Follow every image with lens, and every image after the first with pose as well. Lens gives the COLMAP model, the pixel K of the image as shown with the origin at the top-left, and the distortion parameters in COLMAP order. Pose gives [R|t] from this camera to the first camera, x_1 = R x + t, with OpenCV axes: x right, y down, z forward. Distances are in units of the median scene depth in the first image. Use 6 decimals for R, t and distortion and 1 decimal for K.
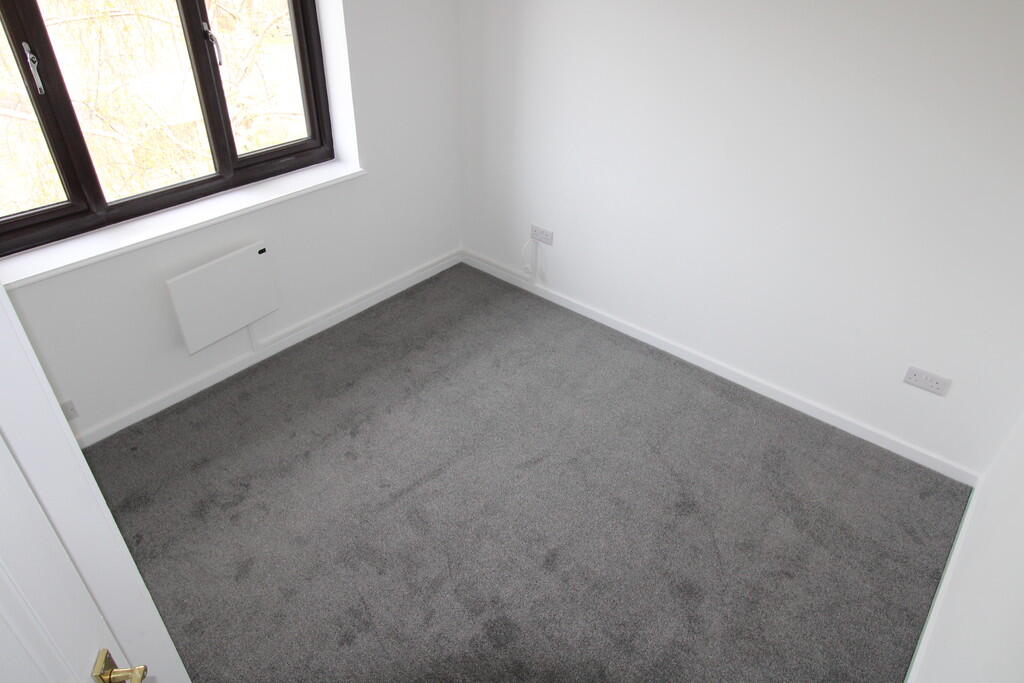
lens RADIAL K [[660.3, 0, 510.8], [0, 660.3, 352.2], [0, 0, 1]] dist [-0.024753, 0.017481]
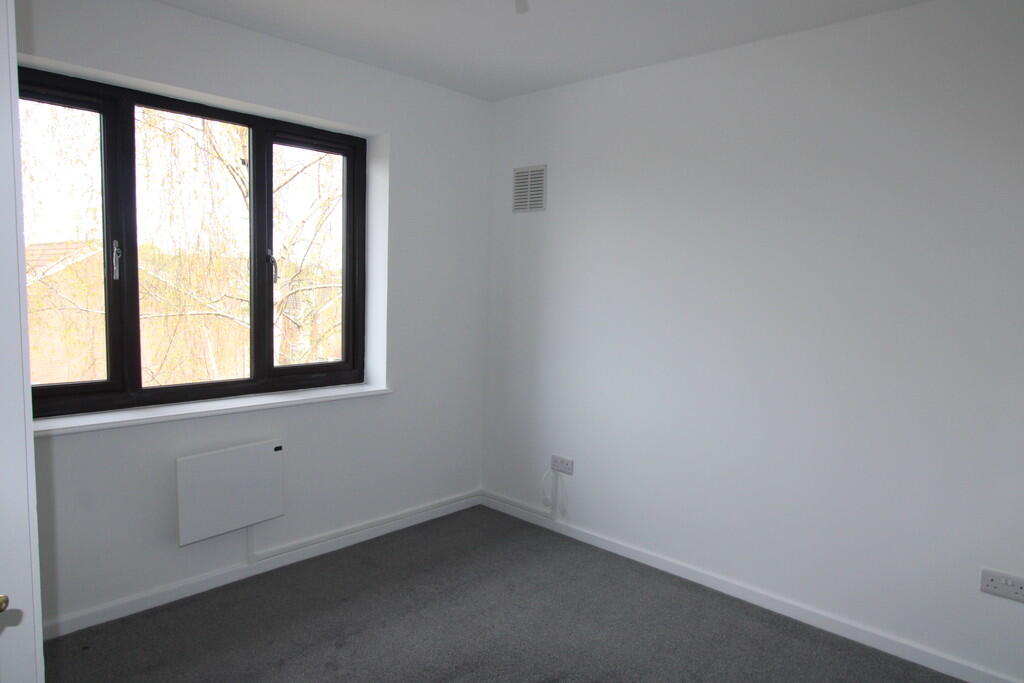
lens RADIAL K [[660.3, 0, 509.4], [0, 660.3, 343.1], [0, 0, 1]] dist [-0.024753, 0.017481]
pose [[0.998565, 0.011361, -0.052342, 0.021446], [-0.035500, 0.872154, -0.487942, 0.172461], [0.040106, 0.489099, 0.871305, 0.062611]]
